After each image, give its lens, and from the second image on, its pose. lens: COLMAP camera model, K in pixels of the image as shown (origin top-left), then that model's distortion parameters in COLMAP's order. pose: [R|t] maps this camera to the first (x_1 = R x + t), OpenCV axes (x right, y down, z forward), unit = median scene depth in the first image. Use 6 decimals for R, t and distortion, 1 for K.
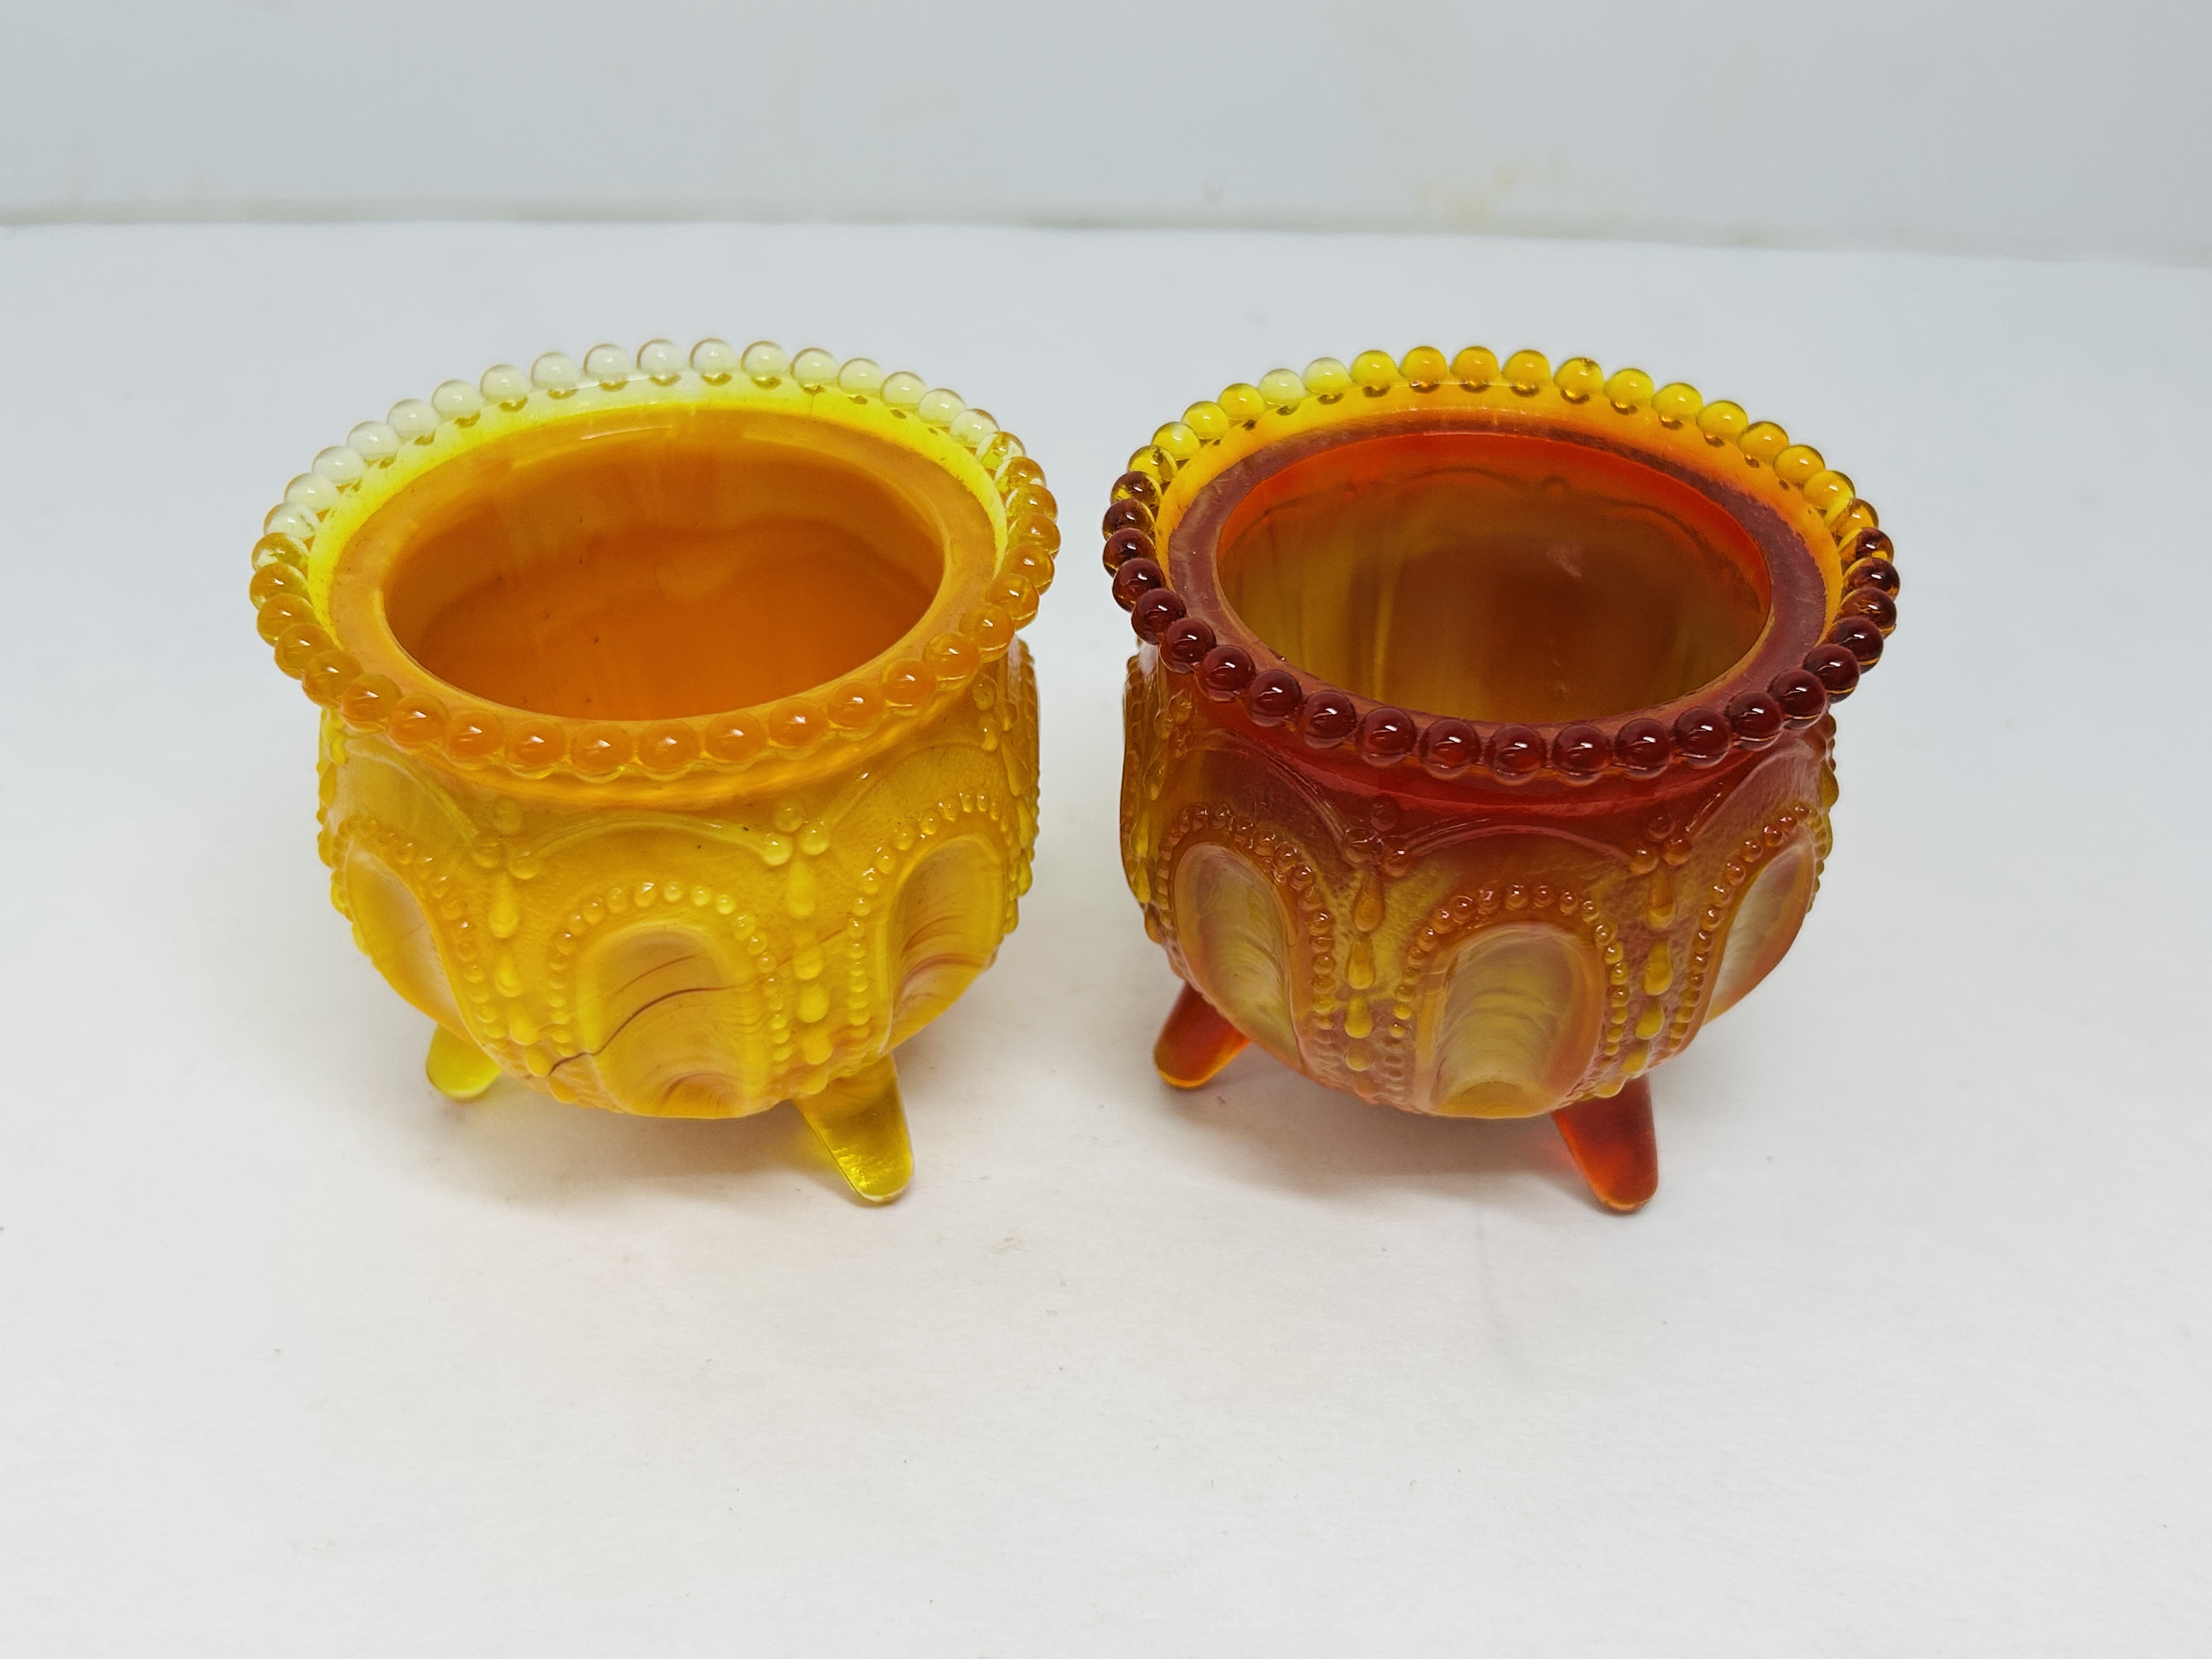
lens RADIAL K [[2298.4, 0, 1106.0], [0, 2298.4, 829.5], [0, 0, 1]] dist [0.171826, 0.002099]
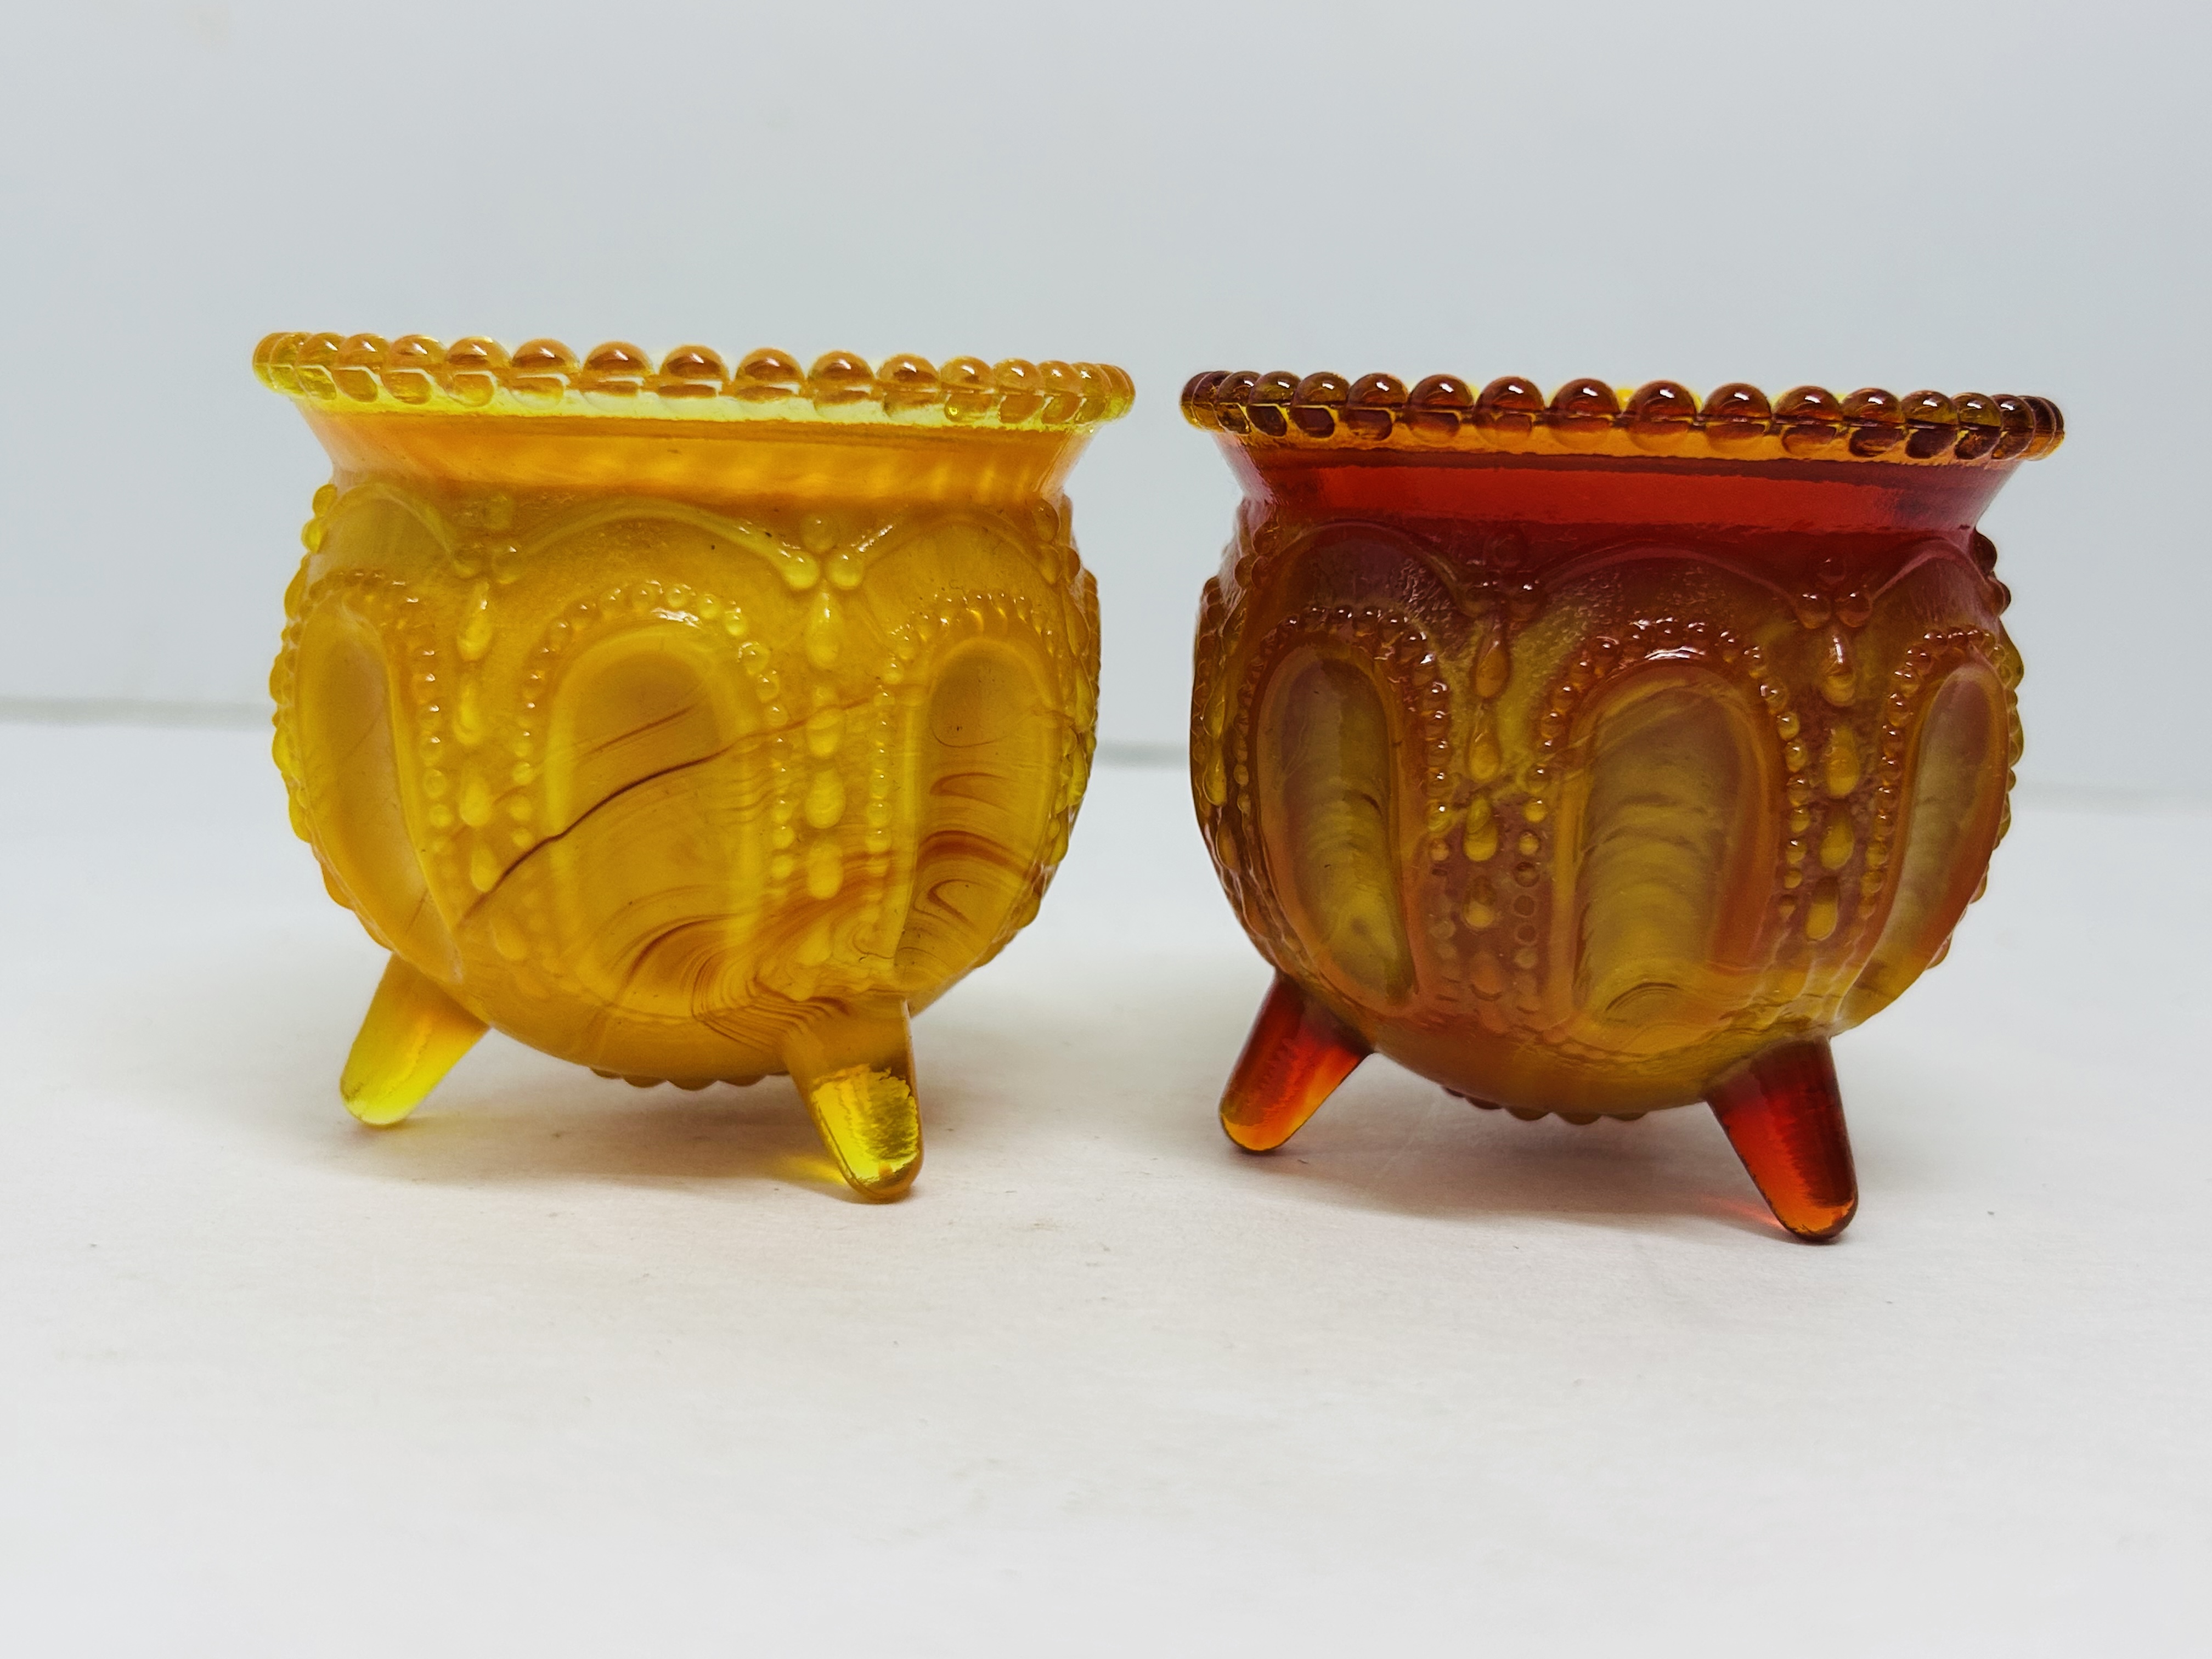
lens RADIAL K [[2340.7, 0, 1106.0], [0, 2340.7, 829.5], [0, 0, 1]] dist [0.095605, -0.009149]
pose [[0.999434, 0.030456, -0.014313, -0.013167], [-0.033648, 0.897623, -0.439478, 0.462376], [-0.000537, 0.439711, 0.898139, 0.248194]]
